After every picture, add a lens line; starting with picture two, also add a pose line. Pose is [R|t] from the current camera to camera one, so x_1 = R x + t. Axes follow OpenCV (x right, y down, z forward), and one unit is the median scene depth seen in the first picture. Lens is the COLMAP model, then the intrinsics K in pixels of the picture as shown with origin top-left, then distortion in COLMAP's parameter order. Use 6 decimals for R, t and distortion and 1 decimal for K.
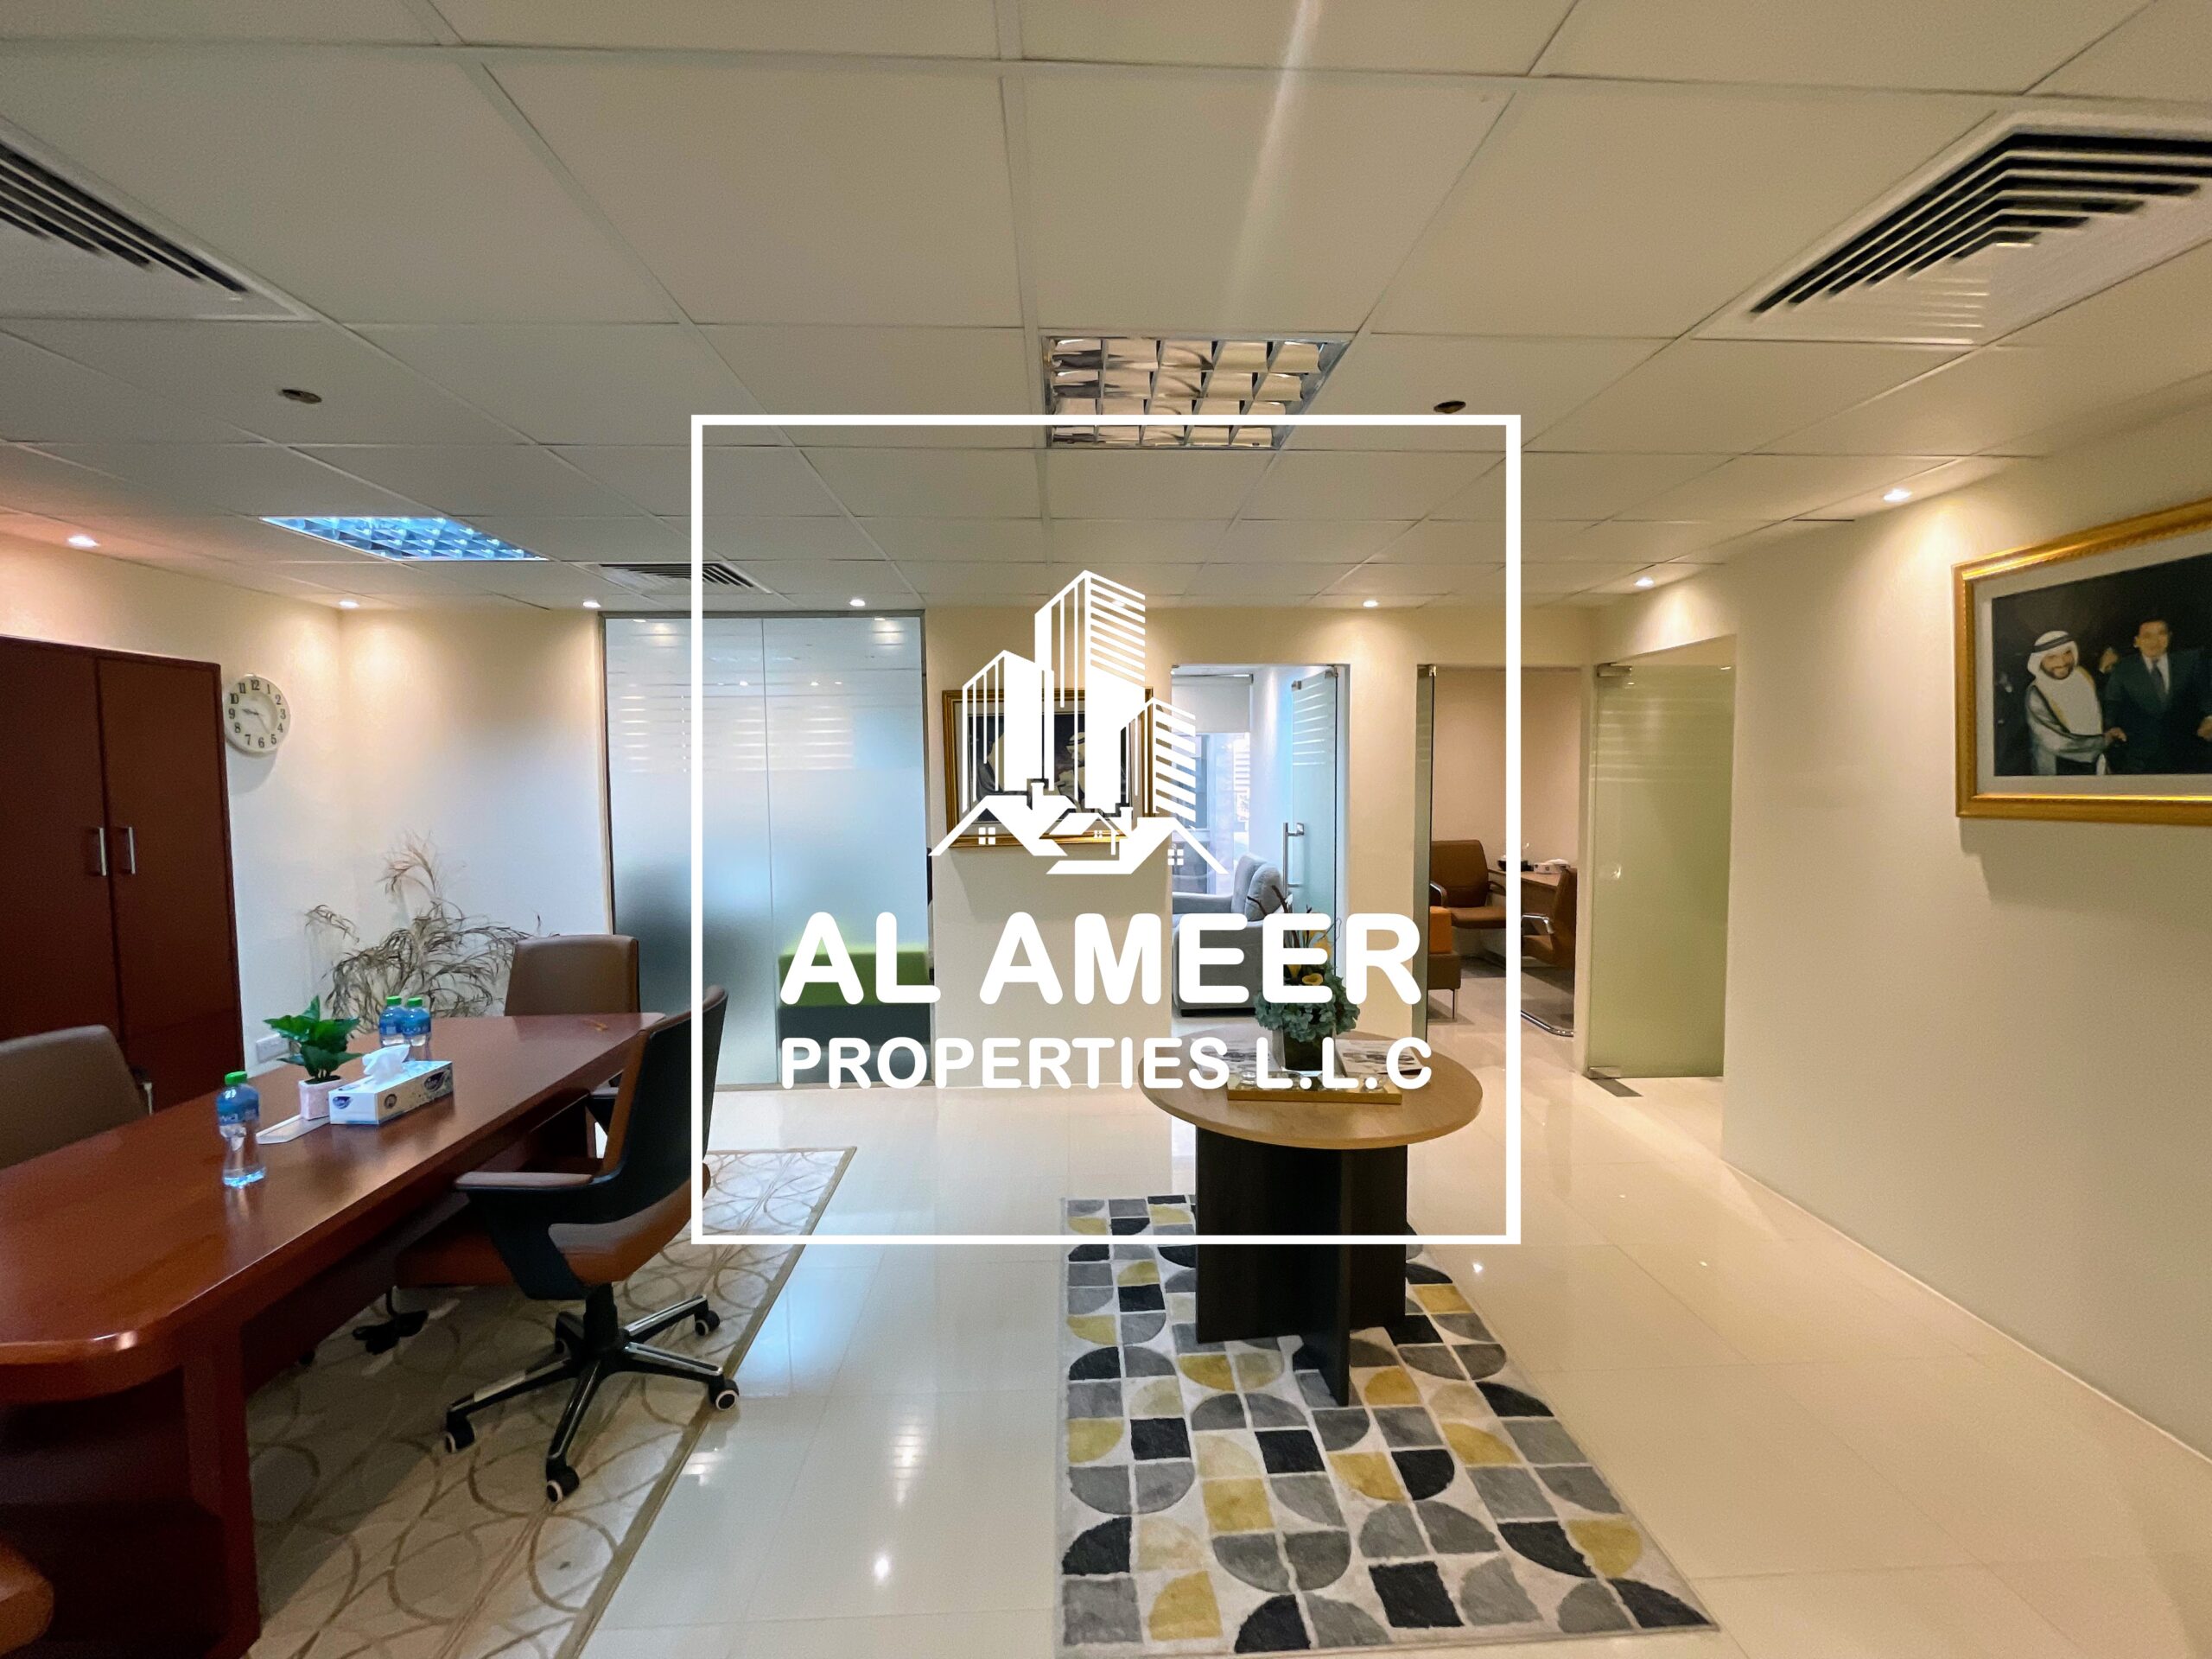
lens RADIAL K [[897.0, 0, 1106.6], [0, 897.0, 827.1], [0, 0, 1]] dist [-0.000881, -0.000743]
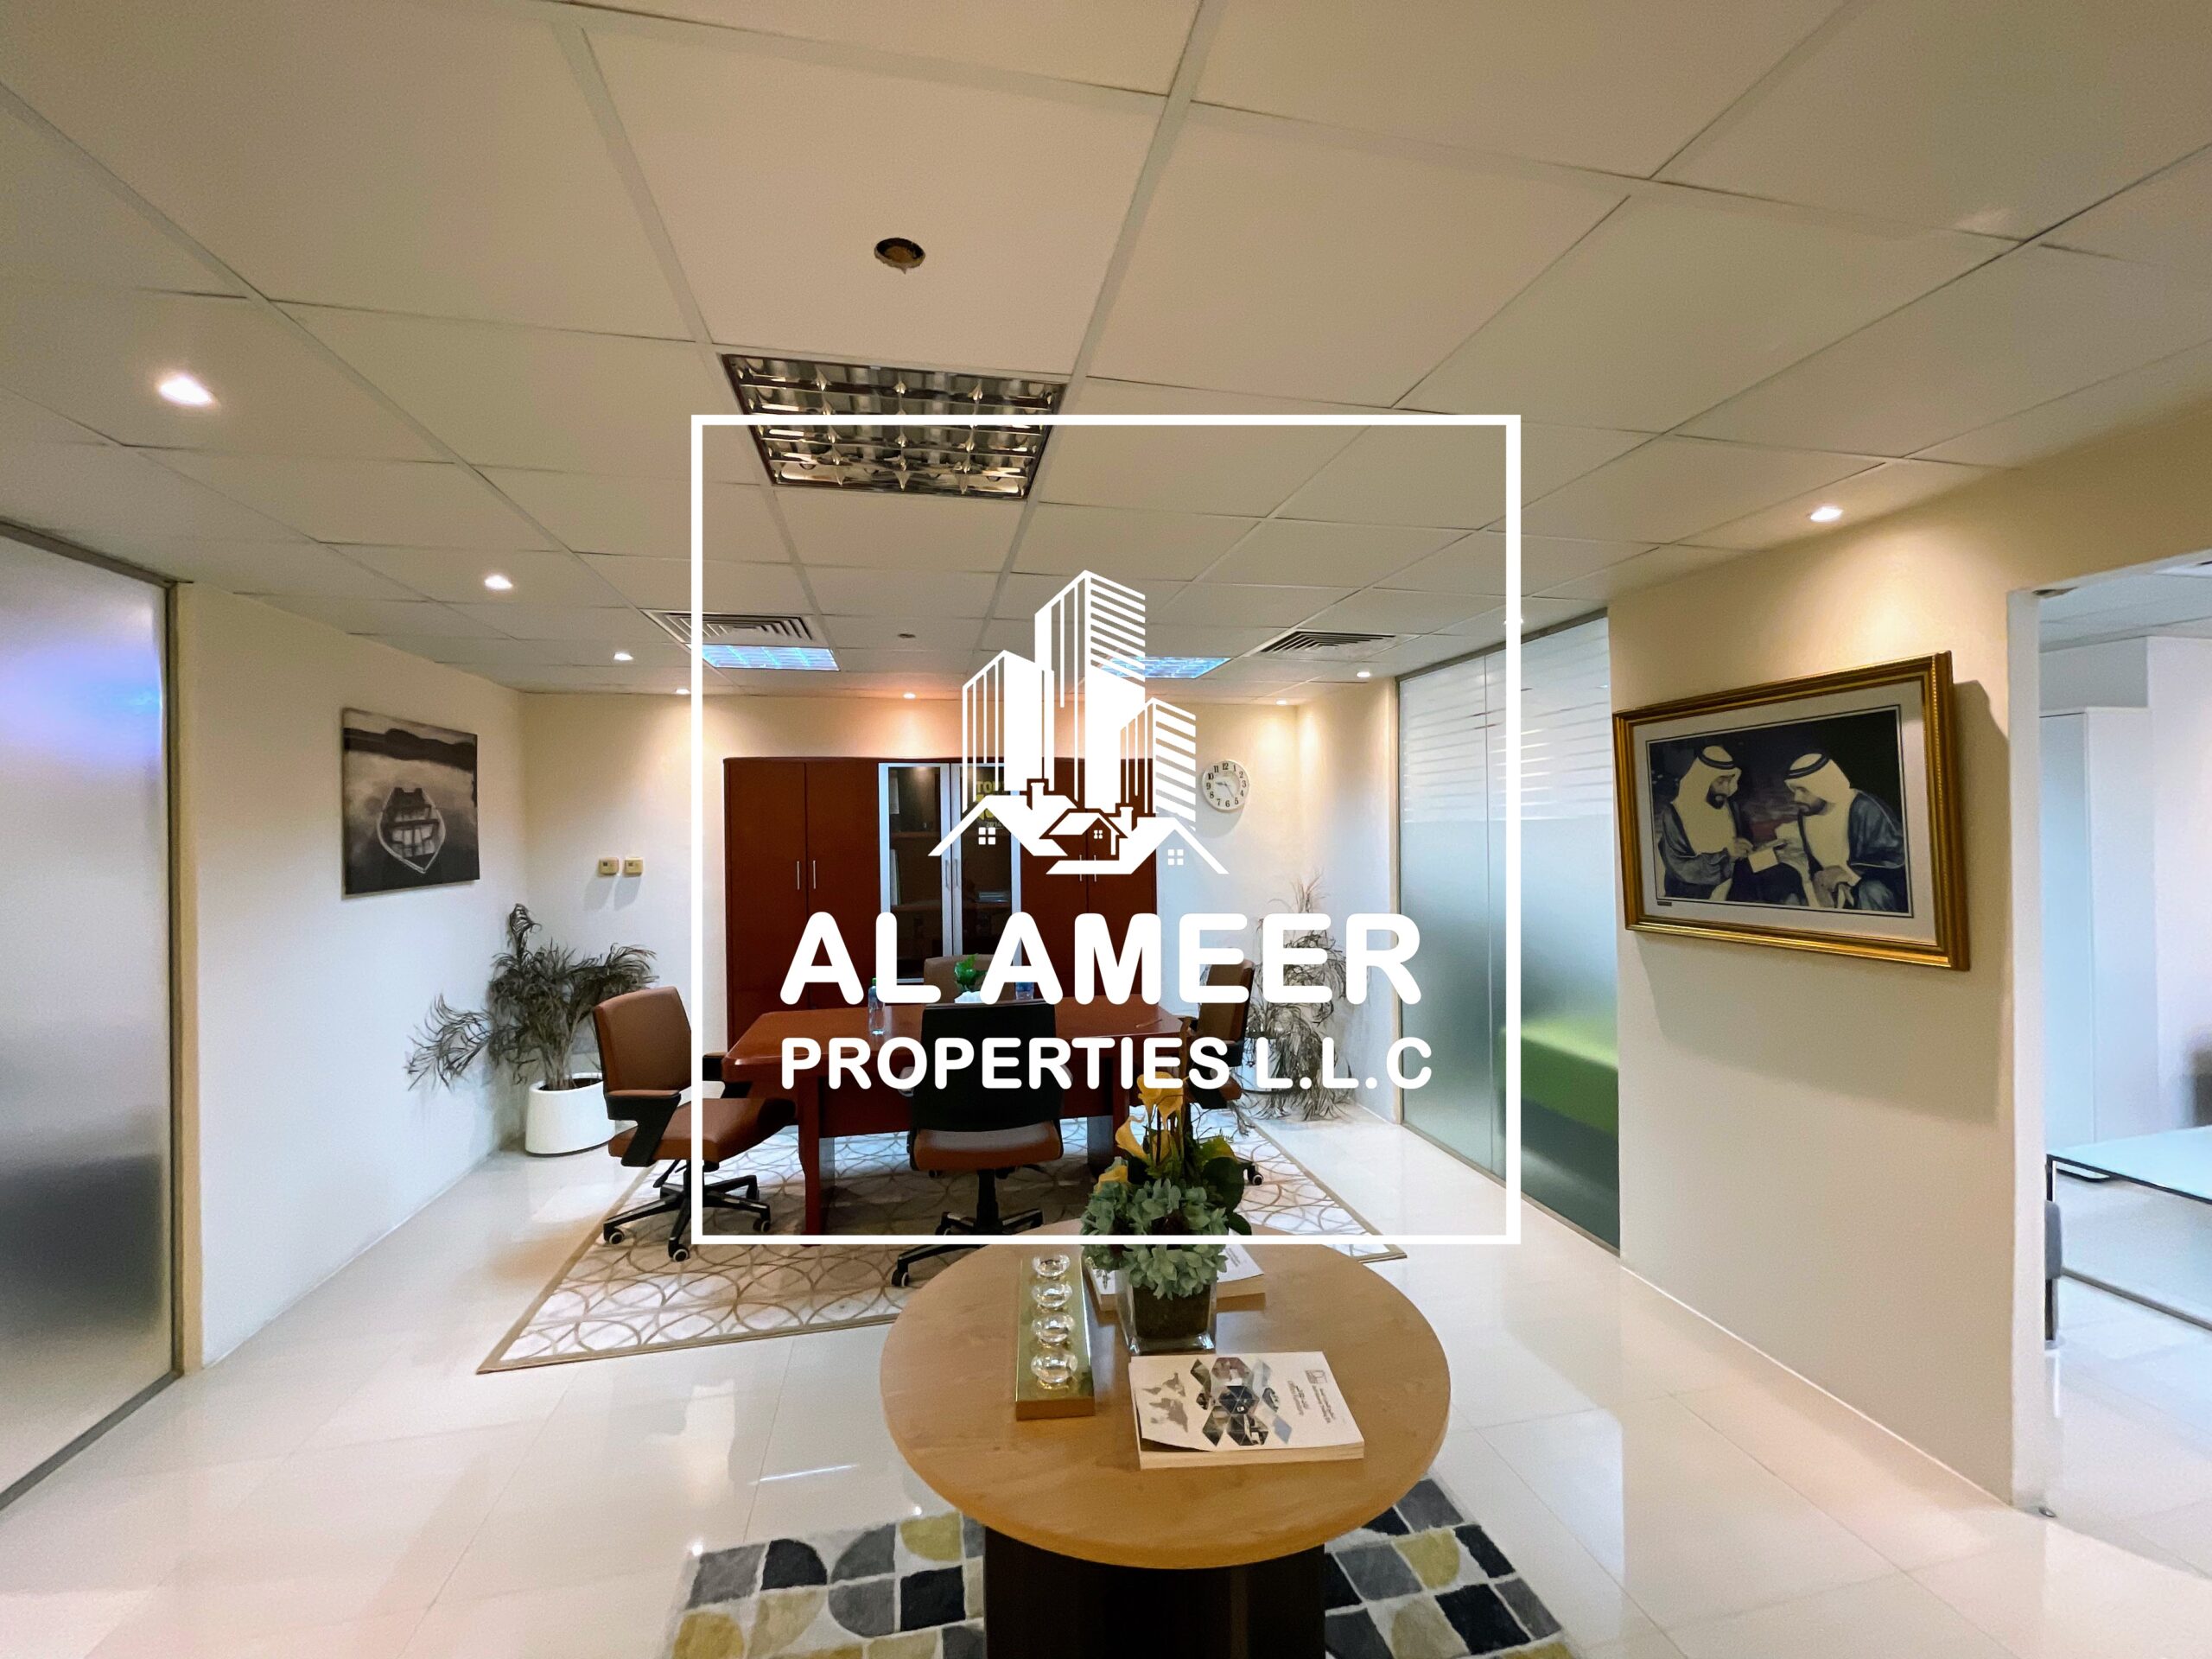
lens RADIAL K [[897.1, 0, 1108.0], [0, 897.1, 826.2], [0, 0, 1]] dist [-0.002986, 0.000303]
pose [[0.165087, 0.006364, -0.986258, 0.865834], [-0.049828, 0.998756, -0.001896, -0.071031], [0.985019, 0.049456, 0.165199, 0.903263]]
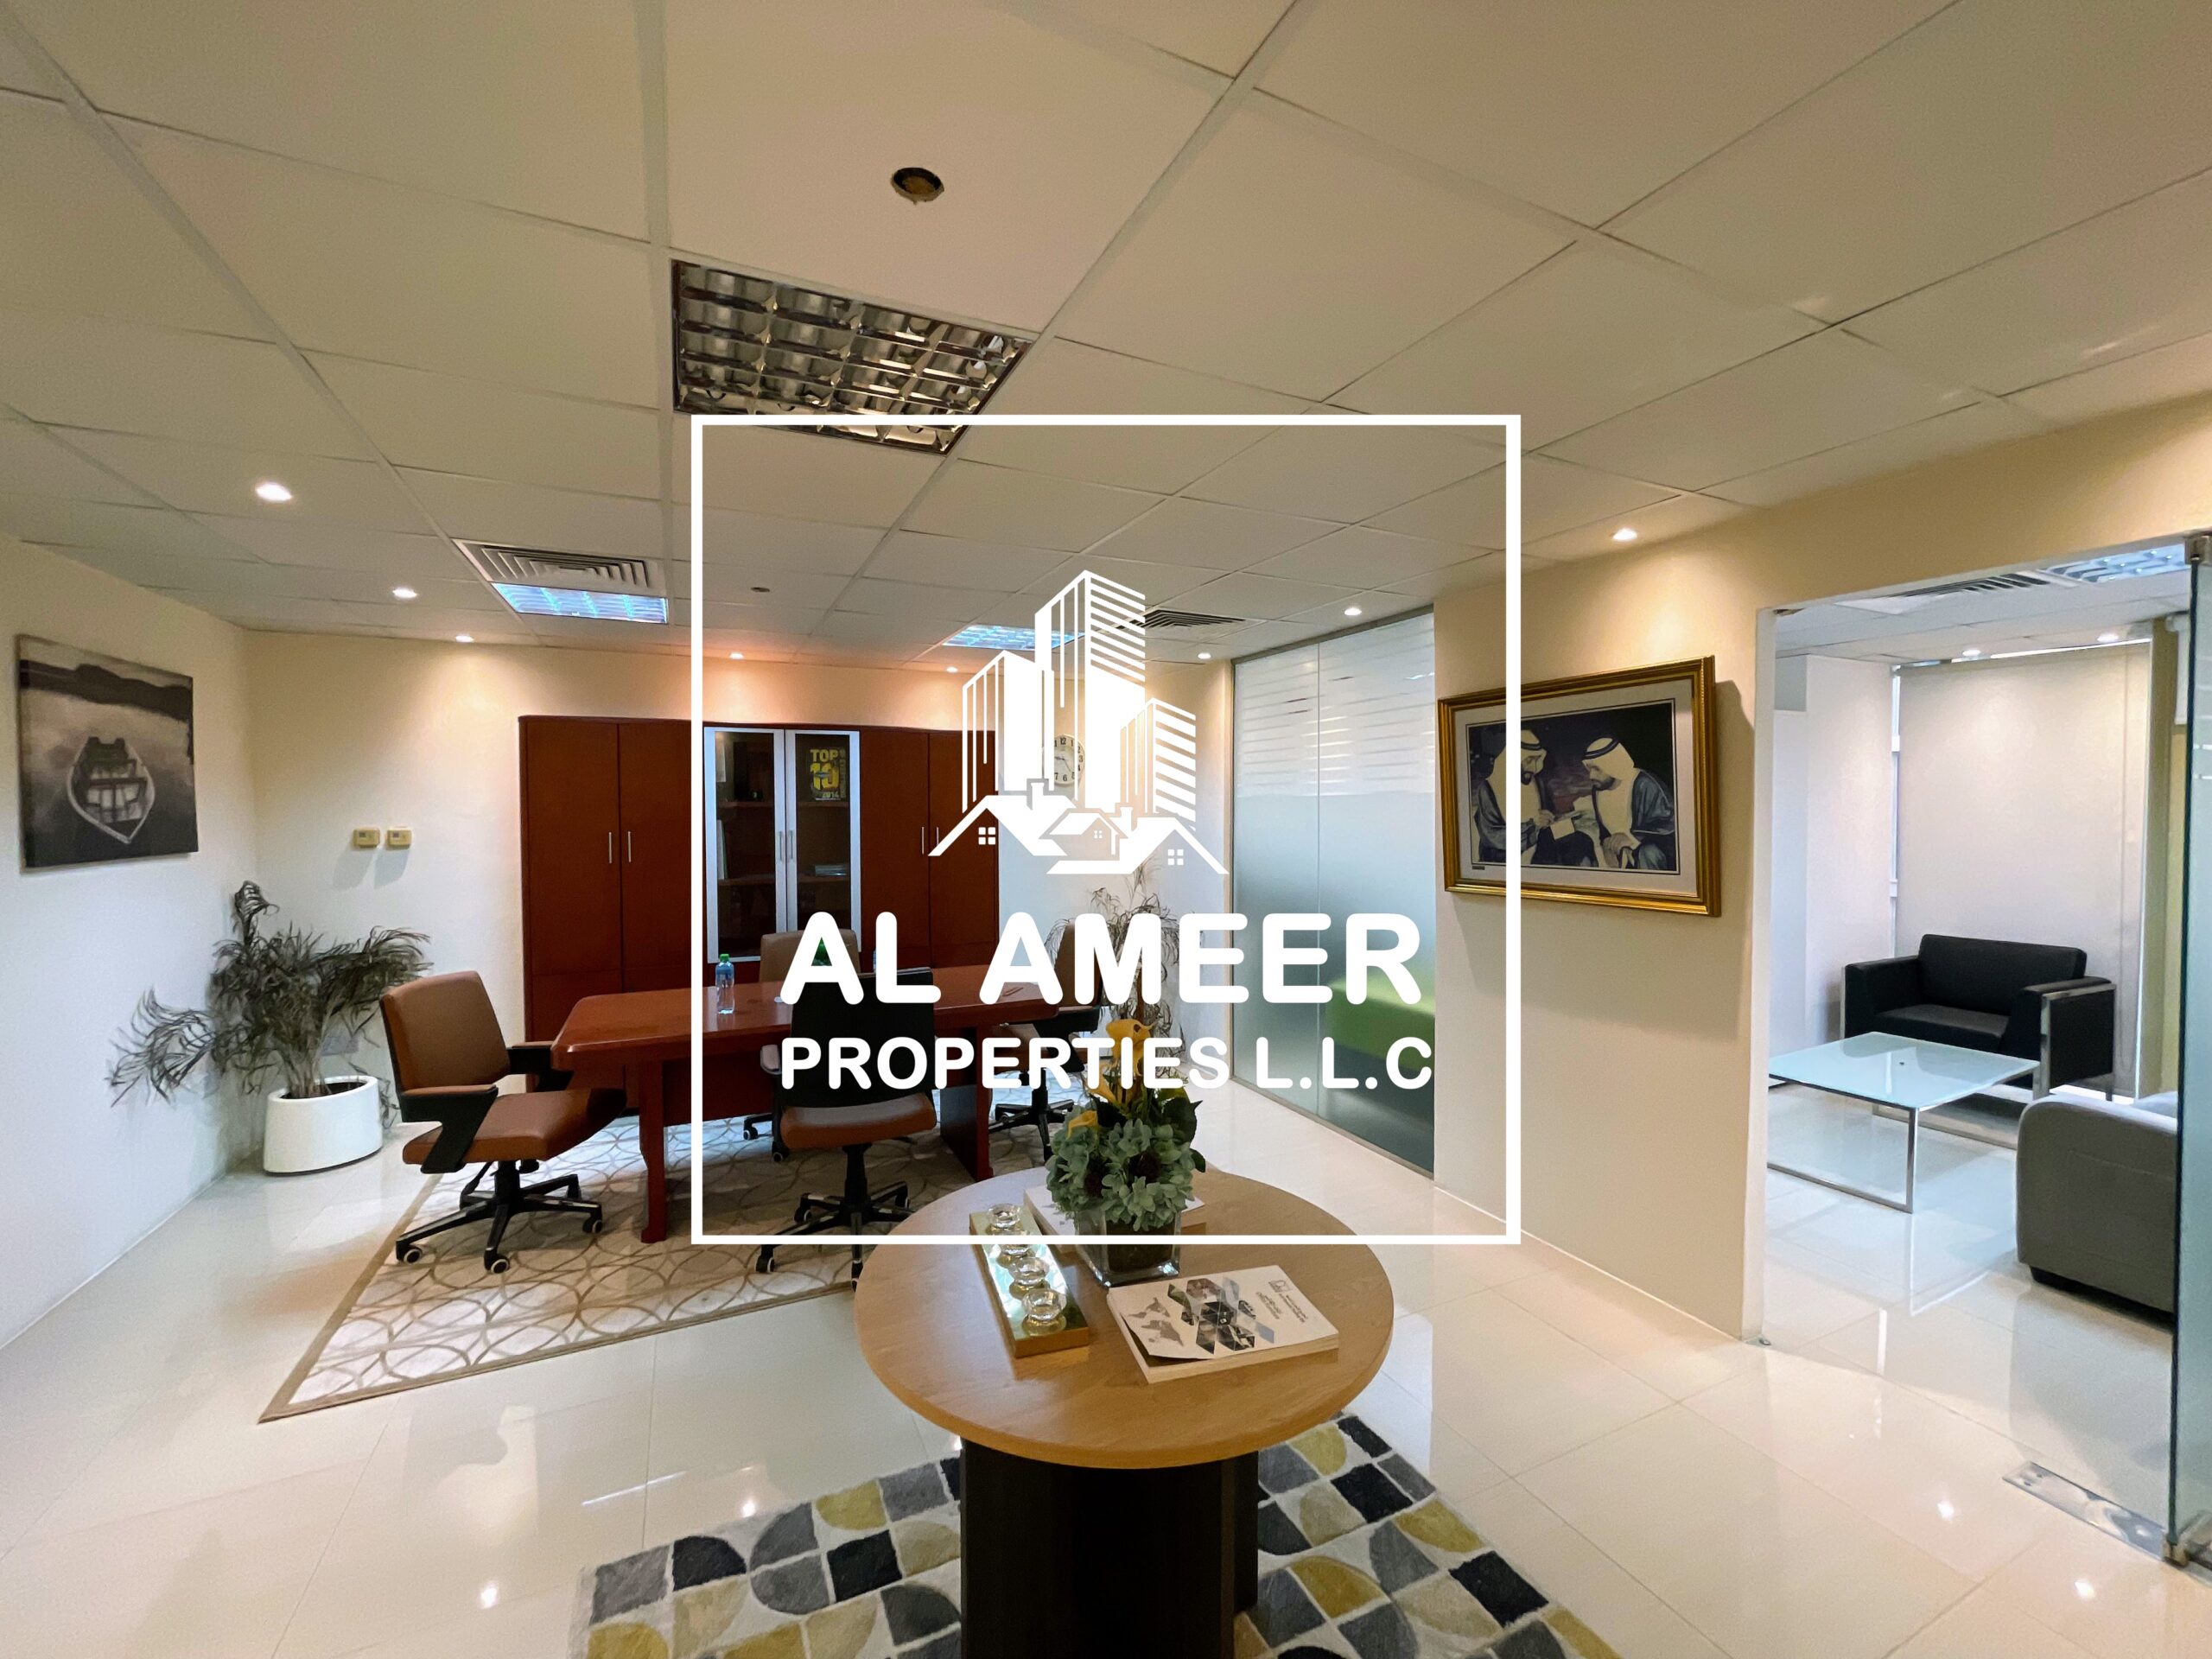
lens RADIAL K [[897.1, 0, 1108.0], [0, 897.1, 826.2], [0, 0, 1]] dist [-0.002986, 0.000303]
pose [[0.386474, 0.030575, -0.921794, 0.848411], [-0.058136, 0.998270, 0.008738, -0.047621], [0.920466, 0.050212, 0.387583, 0.774422]]
